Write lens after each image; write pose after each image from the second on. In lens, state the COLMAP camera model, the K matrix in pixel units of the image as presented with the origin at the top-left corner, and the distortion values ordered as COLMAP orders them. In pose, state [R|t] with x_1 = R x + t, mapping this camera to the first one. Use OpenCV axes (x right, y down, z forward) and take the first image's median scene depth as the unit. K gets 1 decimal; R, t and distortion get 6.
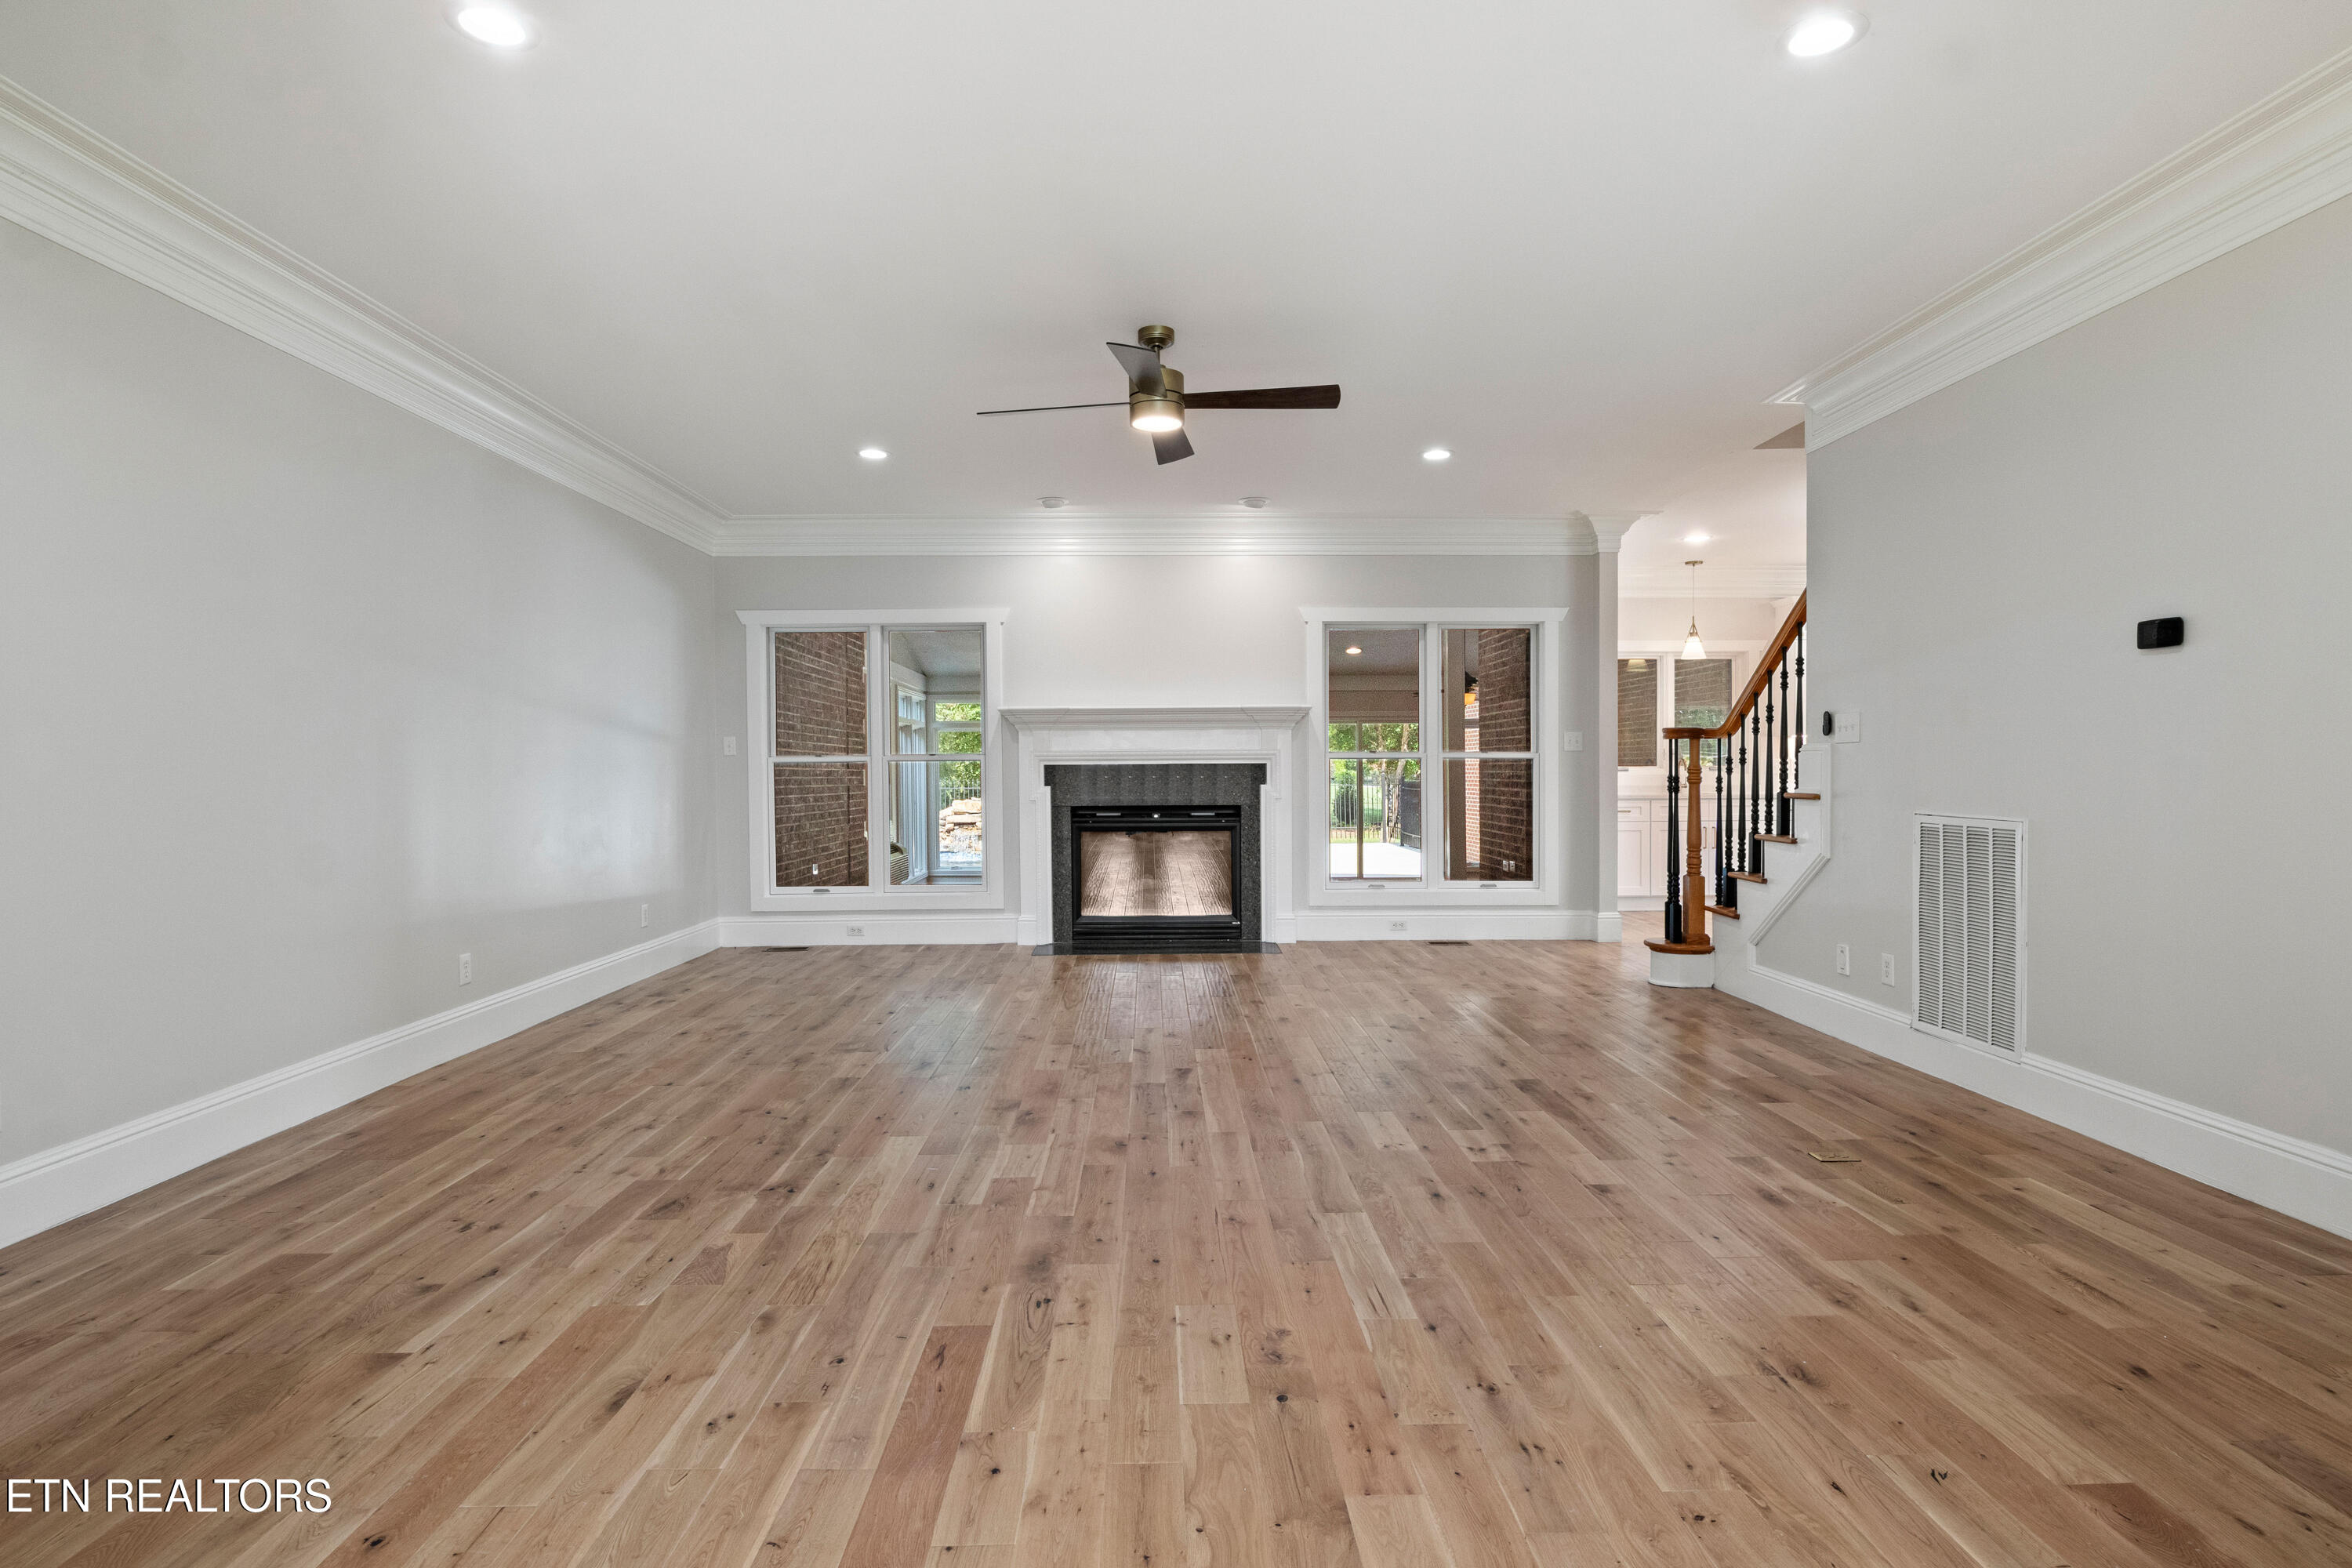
lens RADIAL K [[1206.3, 0, 1184.5], [0, 1206.3, 802.1], [0, 0, 1]] dist [-0.002512, -0.000762]
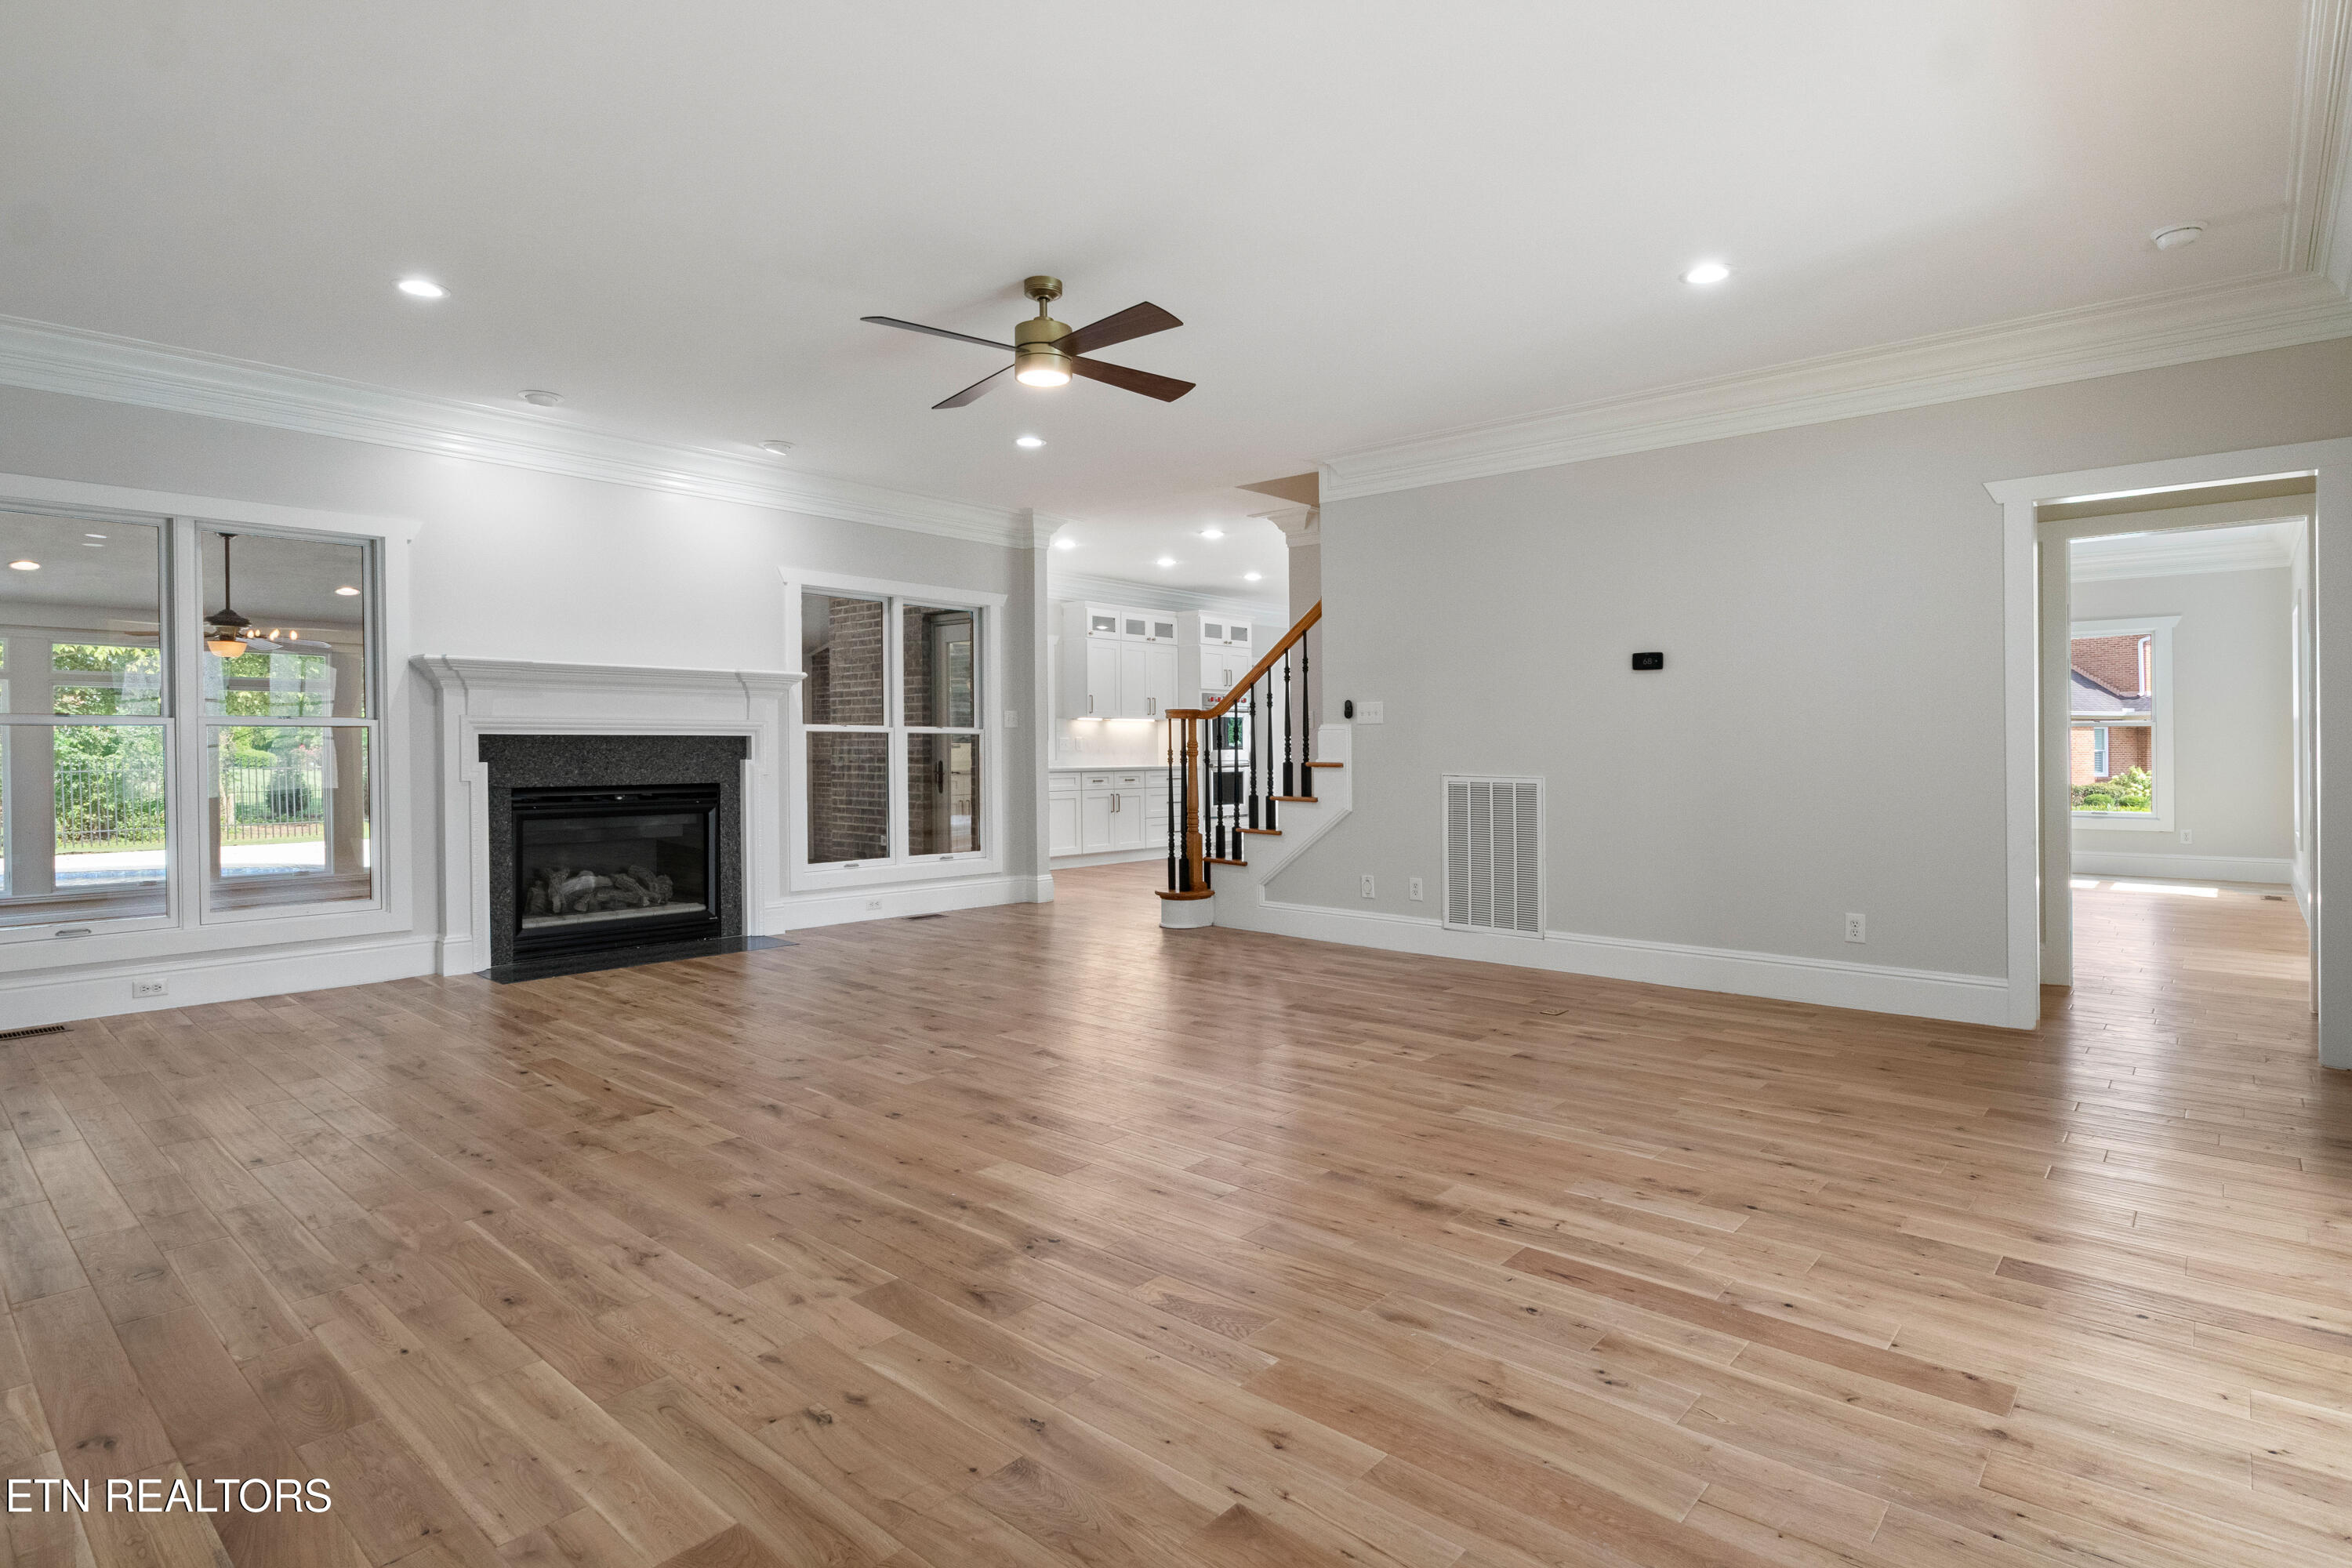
lens RADIAL K [[1206.3, 0, 1186.6], [0, 1206.3, 761.5], [0, 0, 1]] dist [-0.002512, -0.000762]
pose [[0.673137, -0.003466, 0.739509, -0.728610], [0.017169, 0.999793, -0.010942, 0.004158], [-0.739318, 0.020062, 0.673057, 0.308612]]
